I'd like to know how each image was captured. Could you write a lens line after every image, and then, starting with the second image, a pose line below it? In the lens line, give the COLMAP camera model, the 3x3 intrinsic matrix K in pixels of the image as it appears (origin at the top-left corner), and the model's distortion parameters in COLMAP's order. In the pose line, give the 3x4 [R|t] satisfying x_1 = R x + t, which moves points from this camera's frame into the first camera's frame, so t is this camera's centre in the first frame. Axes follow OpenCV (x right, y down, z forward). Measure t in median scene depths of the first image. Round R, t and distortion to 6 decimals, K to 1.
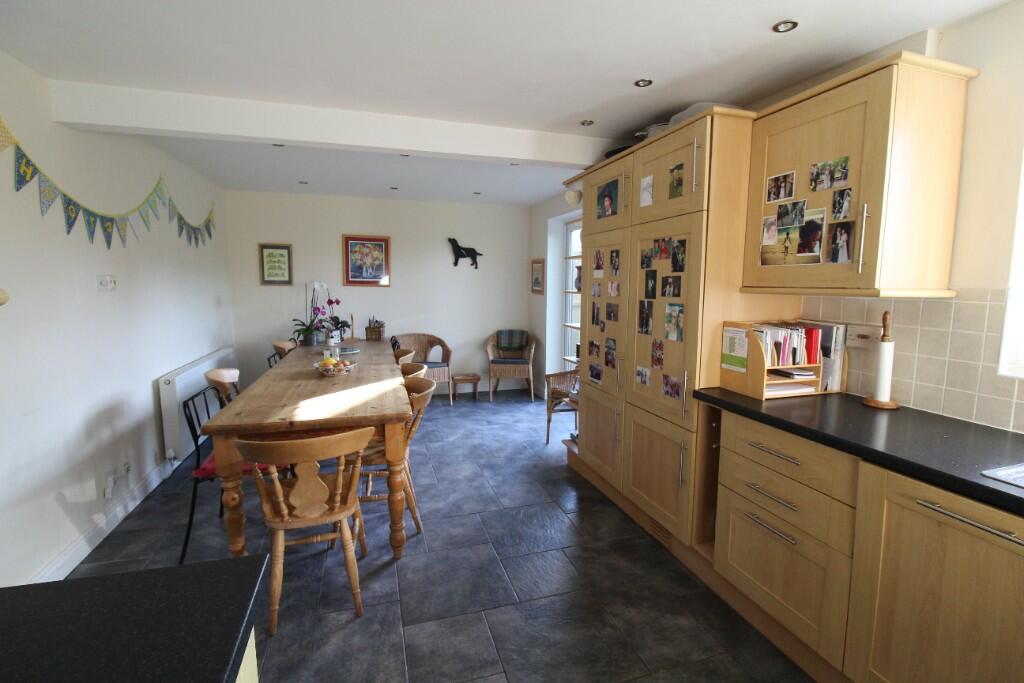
lens RADIAL K [[477.3, 0, 515.9], [0, 477.3, 337.7], [0, 0, 1]] dist [0.002493, -0.012964]
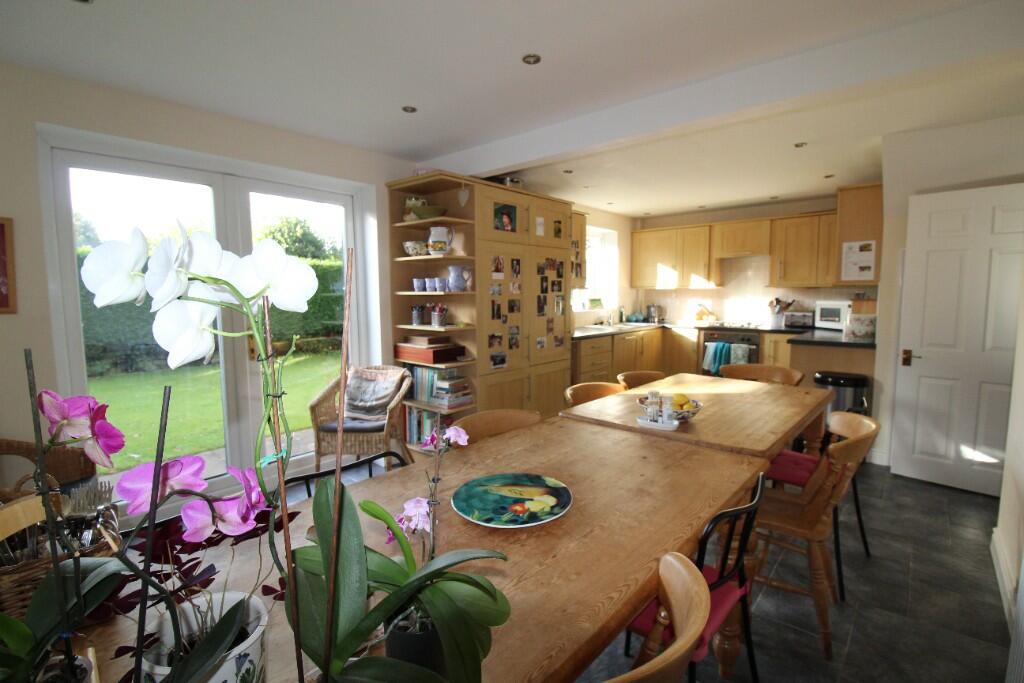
lens RADIAL K [[477.3, 0, 515.9], [0, 477.3, 337.7], [0, 0, 1]] dist [0.002493, -0.012964]
pose [[-0.528558, -0.079528, 0.845164, -1.126699], [0.103184, 0.982201, 0.156954, -0.213469], [-0.842603, 0.170167, -0.510944, 2.071157]]
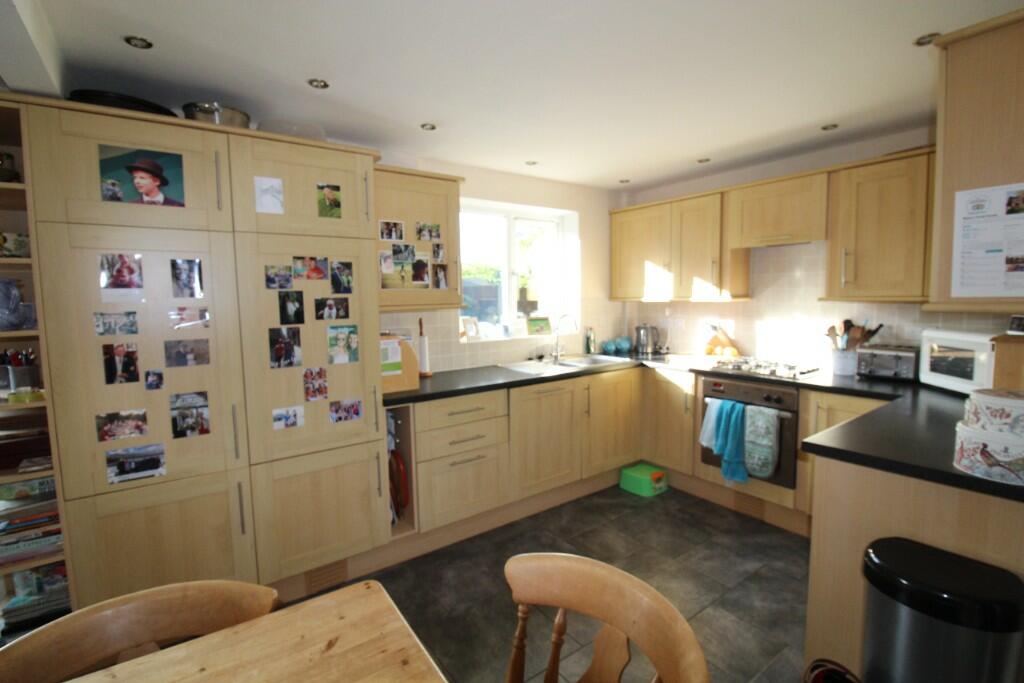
lens RADIAL K [[477.3, 0, 515.9], [0, 477.3, 337.7], [0, 0, 1]] dist [0.002493, -0.012964]
pose [[-0.327134, -0.082749, 0.941348, -0.699961], [0.123813, 0.983818, 0.129509, -0.127553], [-0.936832, 0.158918, -0.311594, 0.956787]]
